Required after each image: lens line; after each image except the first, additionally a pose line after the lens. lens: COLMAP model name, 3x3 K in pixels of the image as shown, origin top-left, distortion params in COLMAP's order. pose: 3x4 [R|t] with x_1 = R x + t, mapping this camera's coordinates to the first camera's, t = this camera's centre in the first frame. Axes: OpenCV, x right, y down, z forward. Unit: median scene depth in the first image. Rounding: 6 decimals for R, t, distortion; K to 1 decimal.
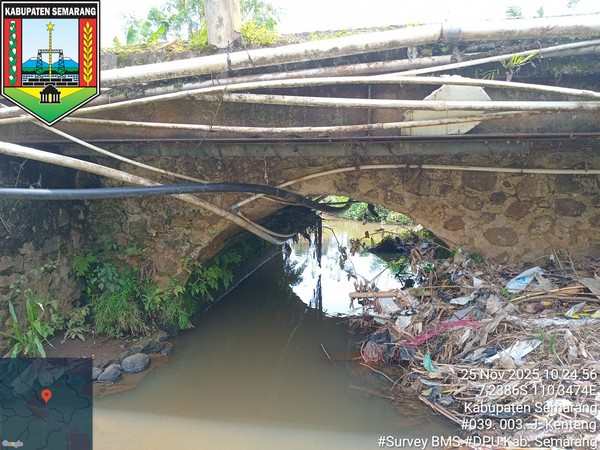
lens RADIAL K [[446.4, 0, 300.0], [0, 446.4, 225.0], [0, 0, 1]] dist [0.059135, -0.107763]
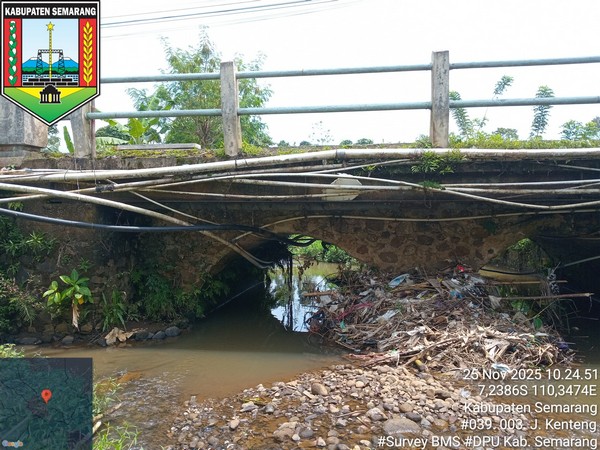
lens RADIAL K [[446.4, 0, 300.0], [0, 446.4, 225.0], [0, 0, 1]] dist [0.059135, -0.107763]
pose [[0.999444, 0.006594, 0.032699, 0.053430], [-0.002777, 0.993312, -0.115428, 0.113299], [-0.033241, 0.115273, 0.992778, -0.785848]]
